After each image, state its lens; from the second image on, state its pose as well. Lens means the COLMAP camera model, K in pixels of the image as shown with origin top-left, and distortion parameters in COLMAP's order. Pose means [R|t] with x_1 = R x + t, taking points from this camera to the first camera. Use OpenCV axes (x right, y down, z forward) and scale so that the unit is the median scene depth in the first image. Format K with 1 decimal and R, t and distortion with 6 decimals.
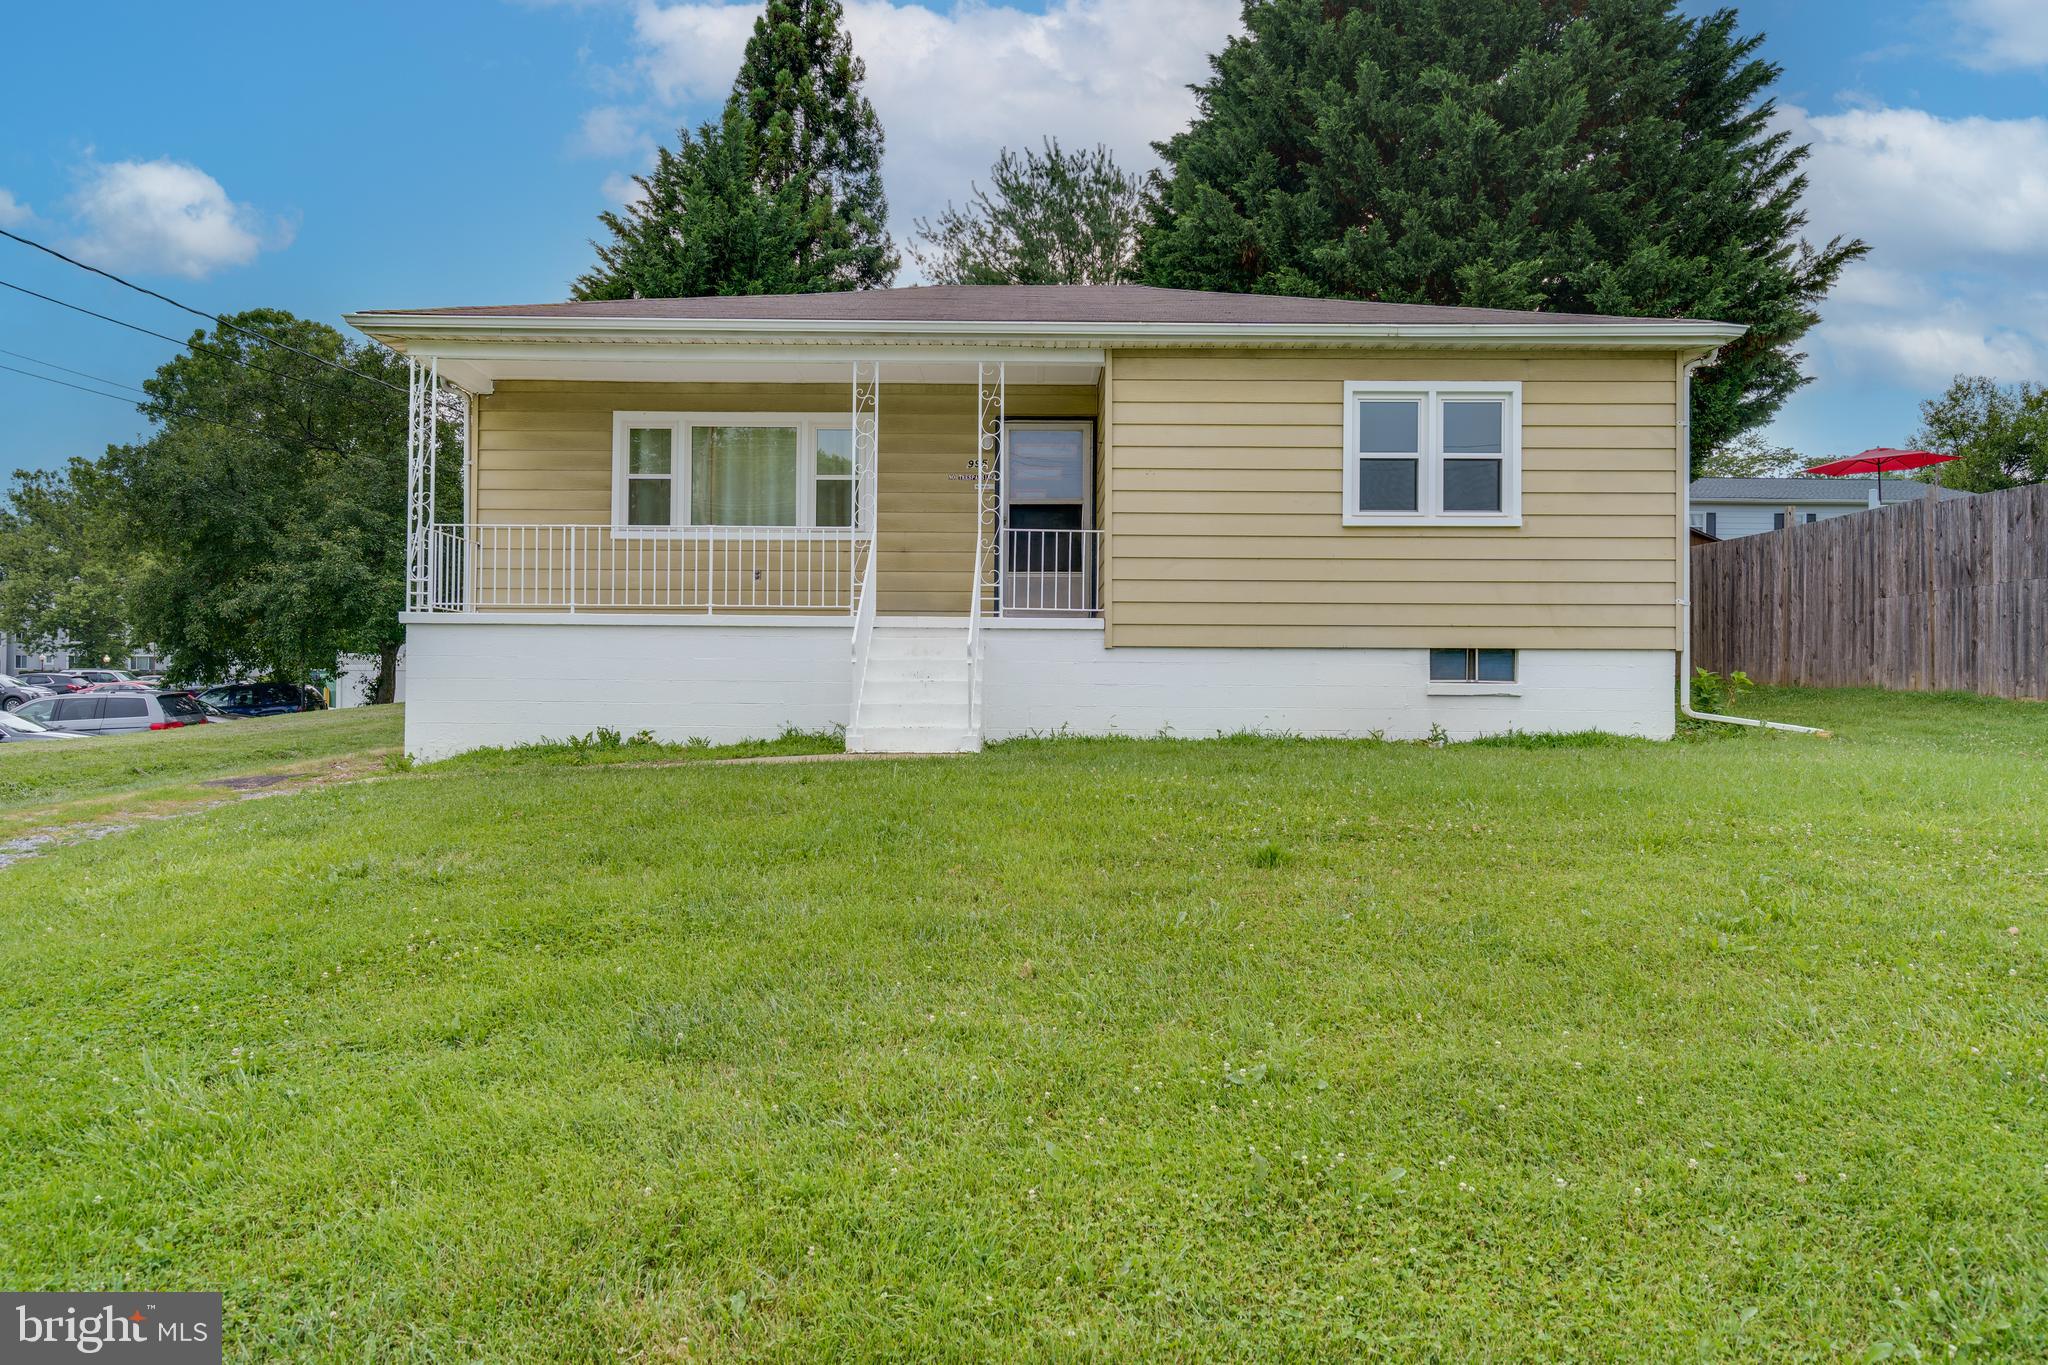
lens RADIAL K [[1314.7, 0, 1024.0], [0, 1314.7, 682.5], [0, 0, 1]] dist [0.009055, 0.002519]
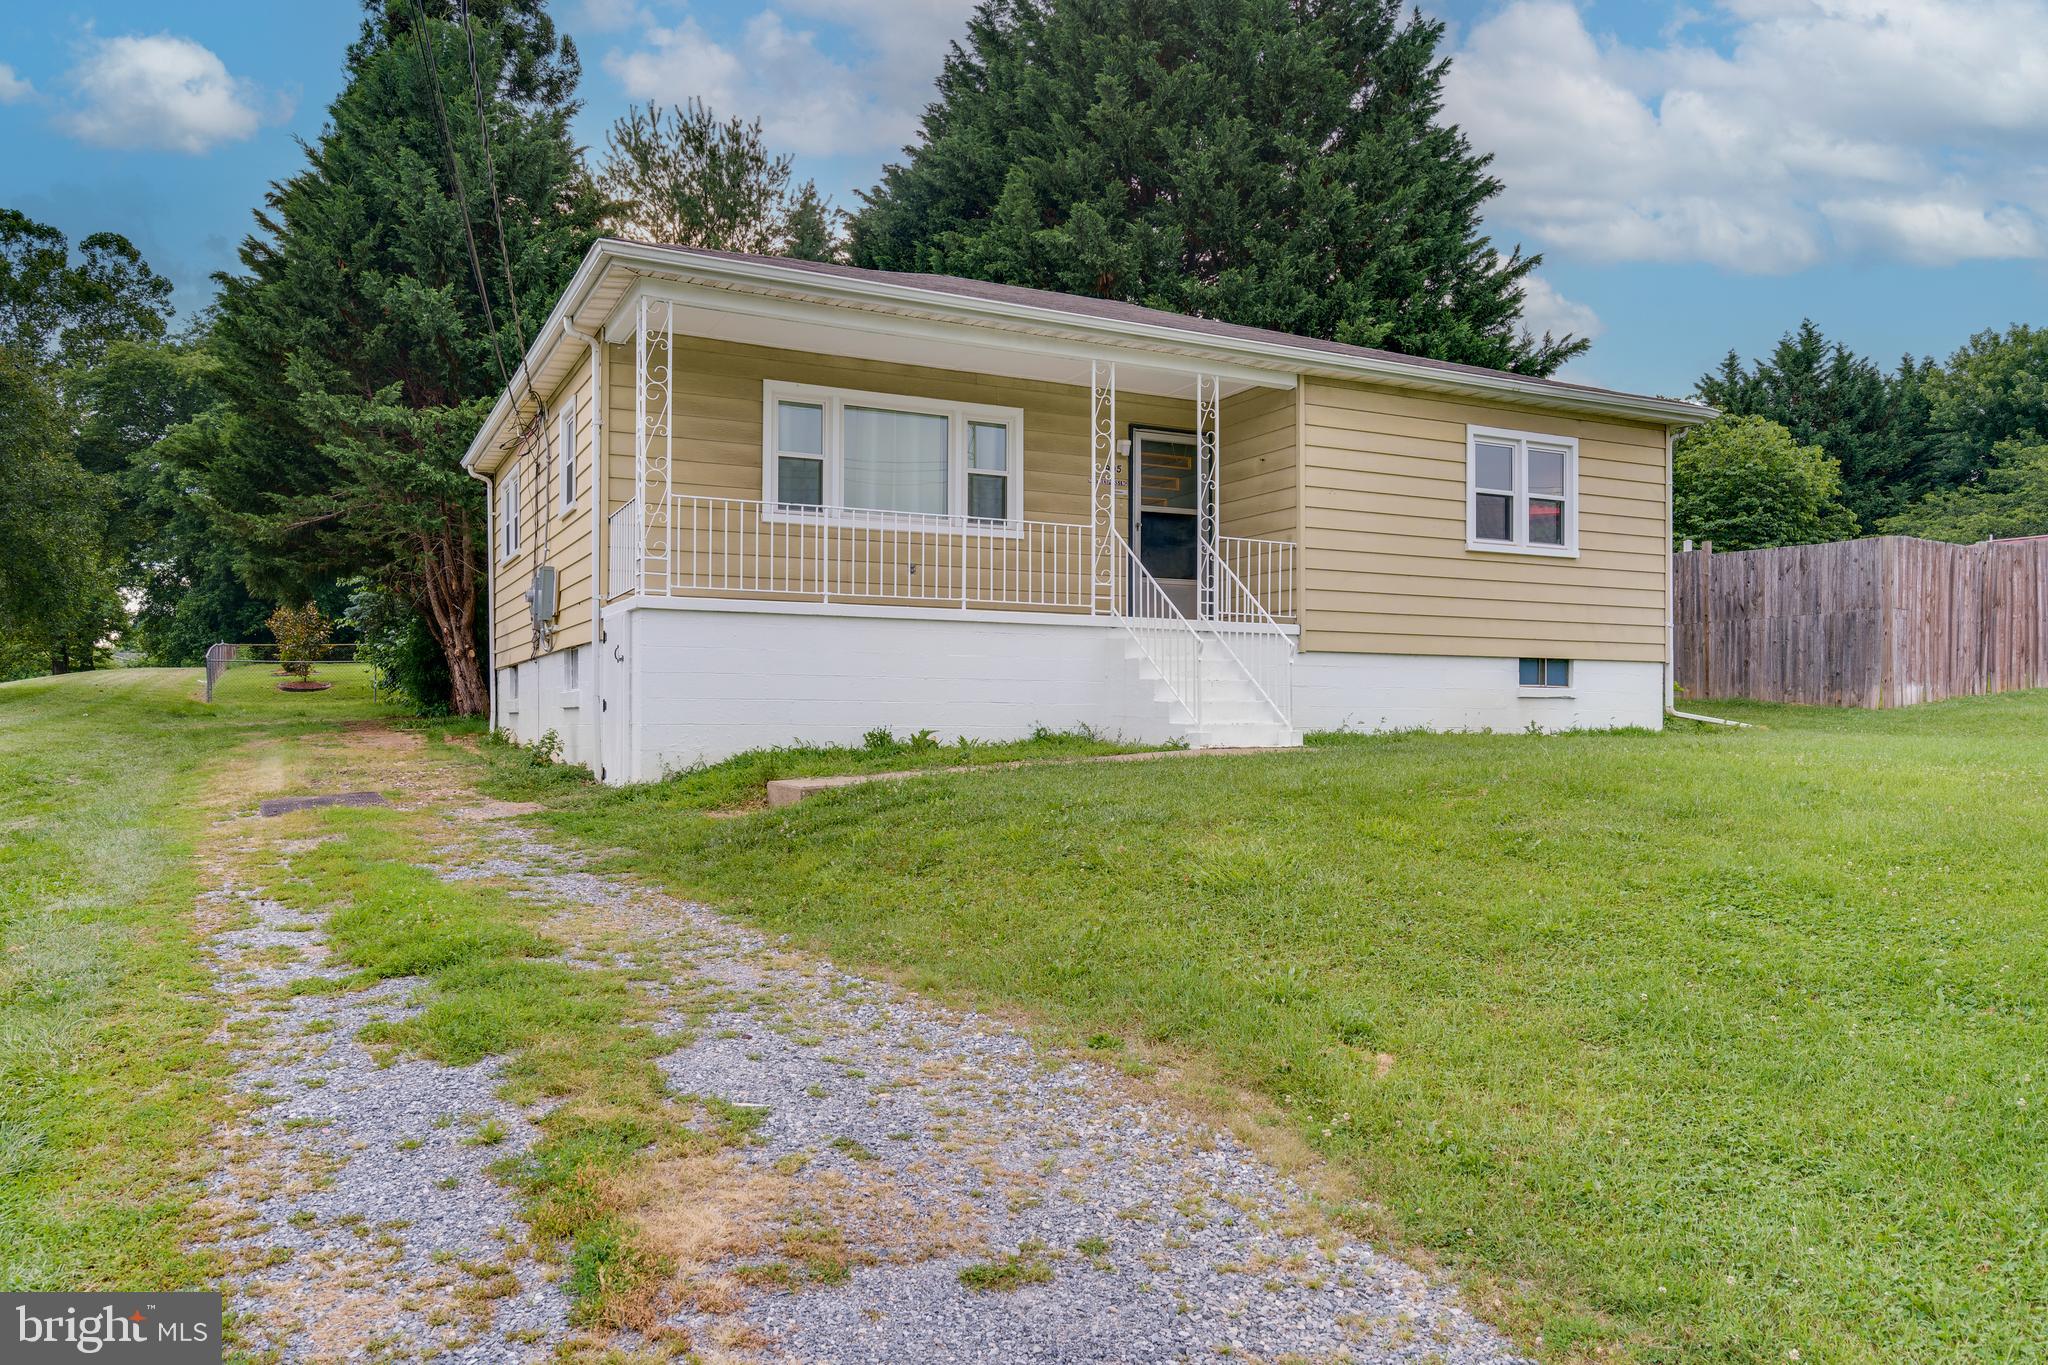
lens RADIAL K [[1400.8, 0, 1023.9], [0, 1400.8, 722.6], [0, 0, 1]] dist [0.003859, 0.000940]
pose [[0.895588, -0.003441, 0.444872, -0.645698], [-0.002467, 0.999916, 0.012700, 0.017112], [-0.444878, -0.012472, 0.895504, 0.070510]]
